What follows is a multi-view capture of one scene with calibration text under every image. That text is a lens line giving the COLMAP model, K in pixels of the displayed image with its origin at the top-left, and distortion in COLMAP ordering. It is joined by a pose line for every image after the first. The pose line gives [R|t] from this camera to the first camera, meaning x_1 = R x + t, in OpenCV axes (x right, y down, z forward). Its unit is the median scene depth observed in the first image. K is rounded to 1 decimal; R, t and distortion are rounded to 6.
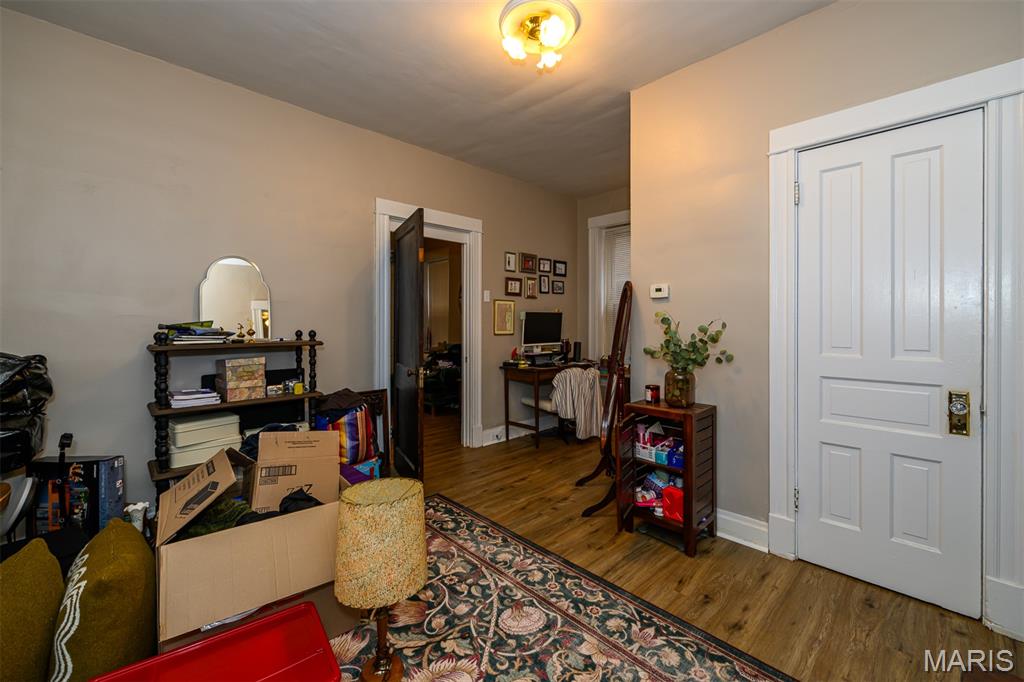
lens RADIAL K [[445.5, 0, 510.5], [0, 445.5, 333.1], [0, 0, 1]] dist [0.000961, 0.000089]
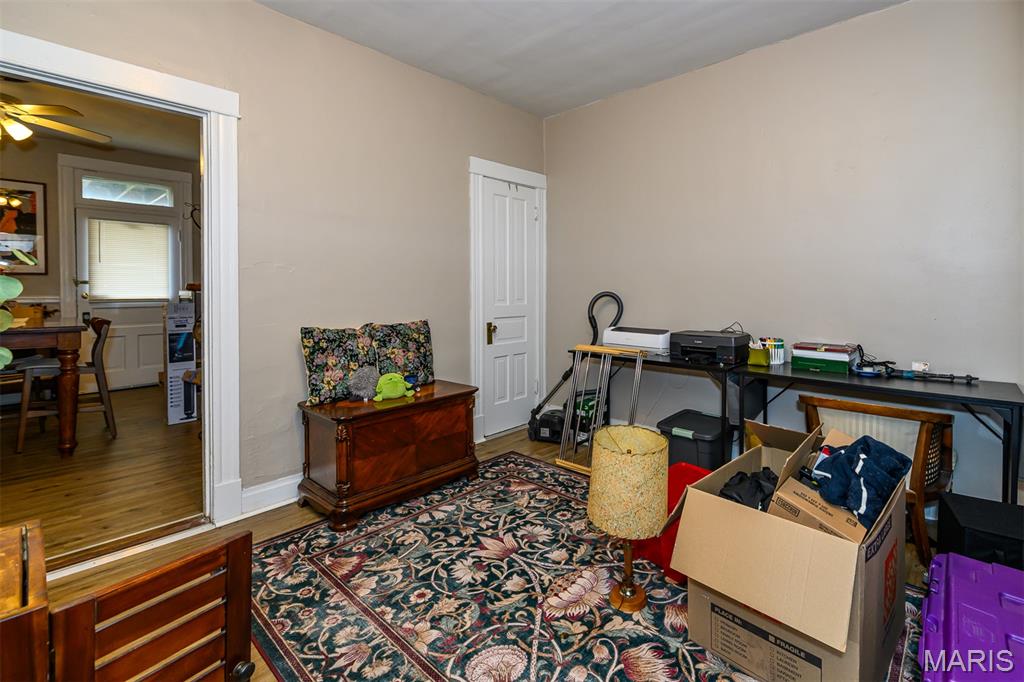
lens RADIAL K [[430.3, 0, 513.5], [0, 430.3, 292.4], [0, 0, 1]] dist [0.001542, 0.000248]
pose [[-0.999851, 0.000633, 0.017277, -0.017072], [0.001028, 0.999738, 0.022847, -0.027100], [-0.017258, 0.022862, -0.999590, 1.875095]]
